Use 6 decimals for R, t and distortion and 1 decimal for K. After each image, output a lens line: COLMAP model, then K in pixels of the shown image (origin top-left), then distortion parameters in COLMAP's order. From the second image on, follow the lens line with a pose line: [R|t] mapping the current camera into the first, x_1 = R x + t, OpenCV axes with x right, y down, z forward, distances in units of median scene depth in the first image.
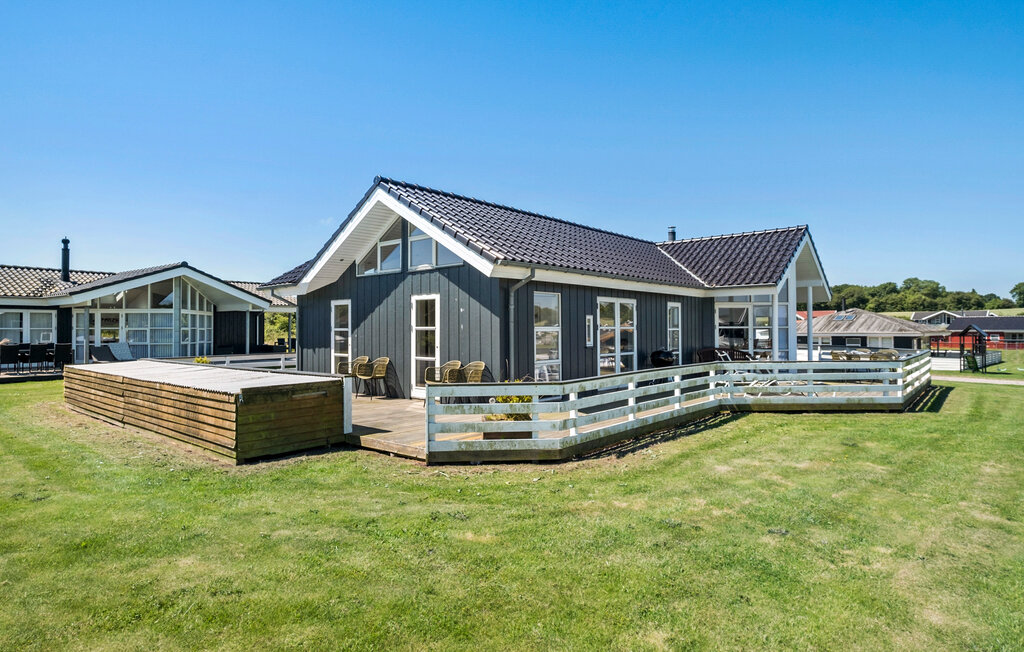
lens RADIAL K [[560.2, 0, 510.7], [0, 560.2, 326.6], [0, 0, 1]] dist [0.001112, 0.000182]
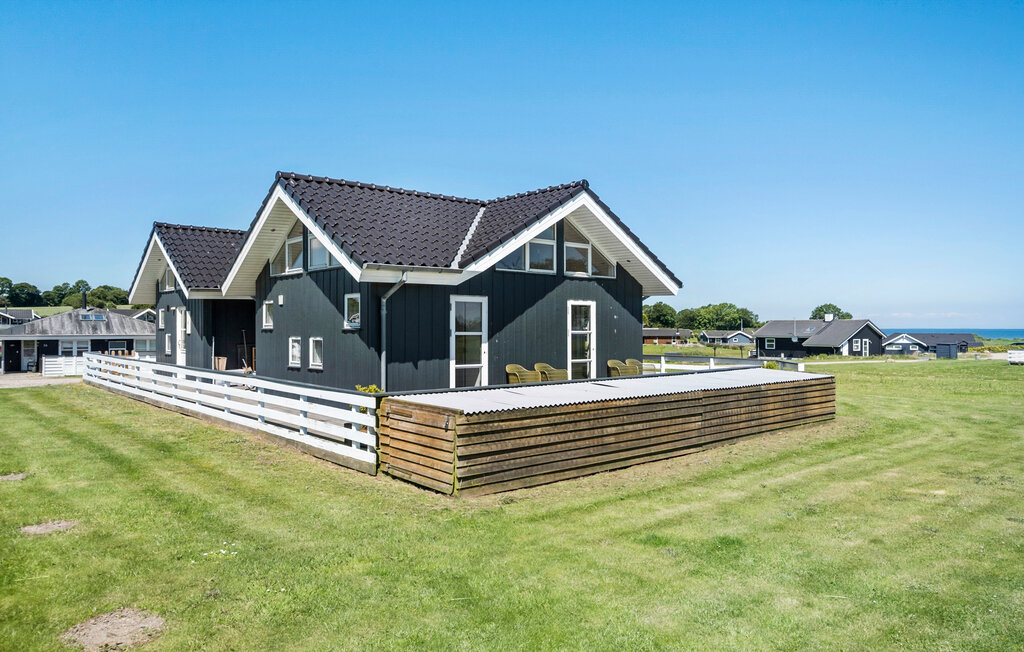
lens RADIAL K [[684.4, 0, 511.1], [0, 684.4, 325.7], [0, 0, 1]] dist [0.004345, 0.000402]
pose [[0.145699, 0.007225, 0.989303, -1.425022], [-0.005266, 0.999965, -0.006527, -0.000003], [-0.989315, -0.004259, 0.145732, 0.924538]]
